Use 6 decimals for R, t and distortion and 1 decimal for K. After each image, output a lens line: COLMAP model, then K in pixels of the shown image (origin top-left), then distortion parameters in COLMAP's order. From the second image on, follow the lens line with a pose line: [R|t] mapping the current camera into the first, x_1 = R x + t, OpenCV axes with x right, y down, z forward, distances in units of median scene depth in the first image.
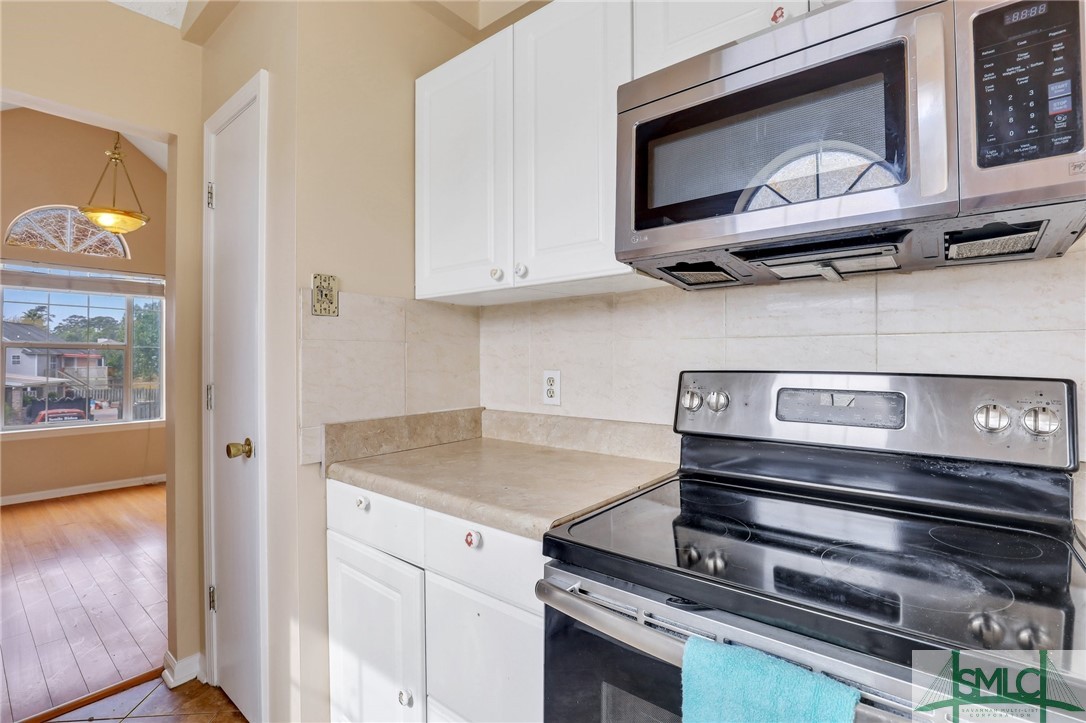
lens RADIAL K [[511.4, 0, 551.5], [0, 511.4, 357.7], [0, 0, 1]] dist [-0.033199, 0.003993]
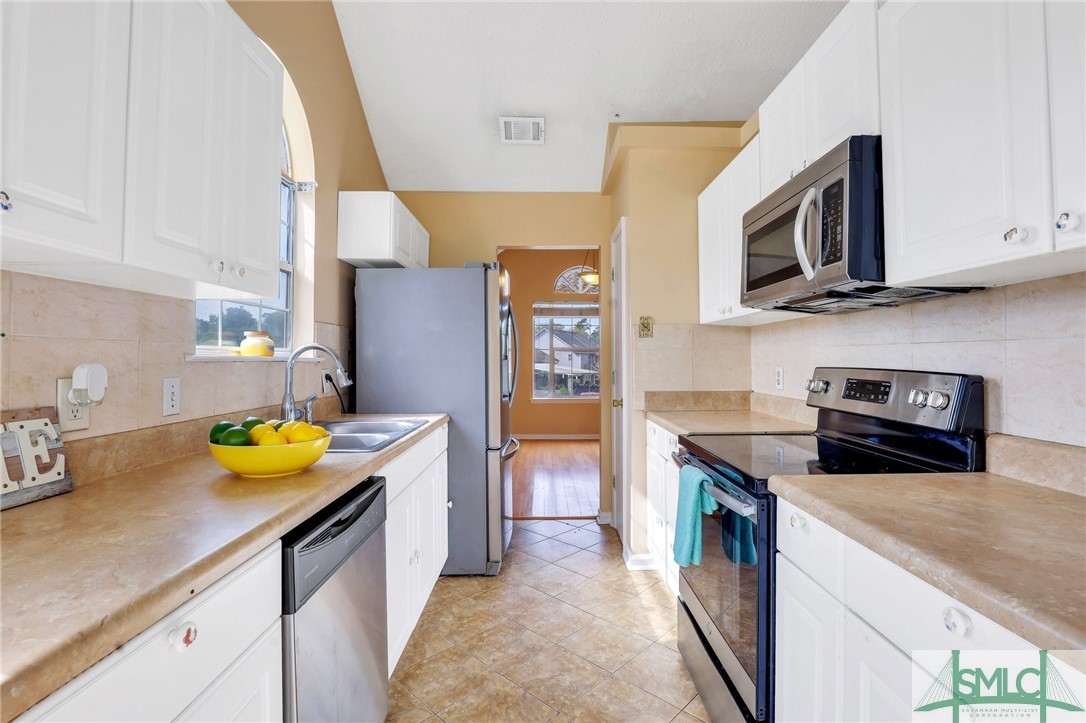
lens RADIAL K [[511.4, 0, 554.7], [0, 511.4, 352.3], [0, 0, 1]] dist [-0.033199, 0.003993]
pose [[0.651471, -0.006469, -0.758646, 0.773345], [0.001242, 0.999971, -0.007460, -0.007961], [0.758672, 0.003918, 0.651461, -0.529905]]
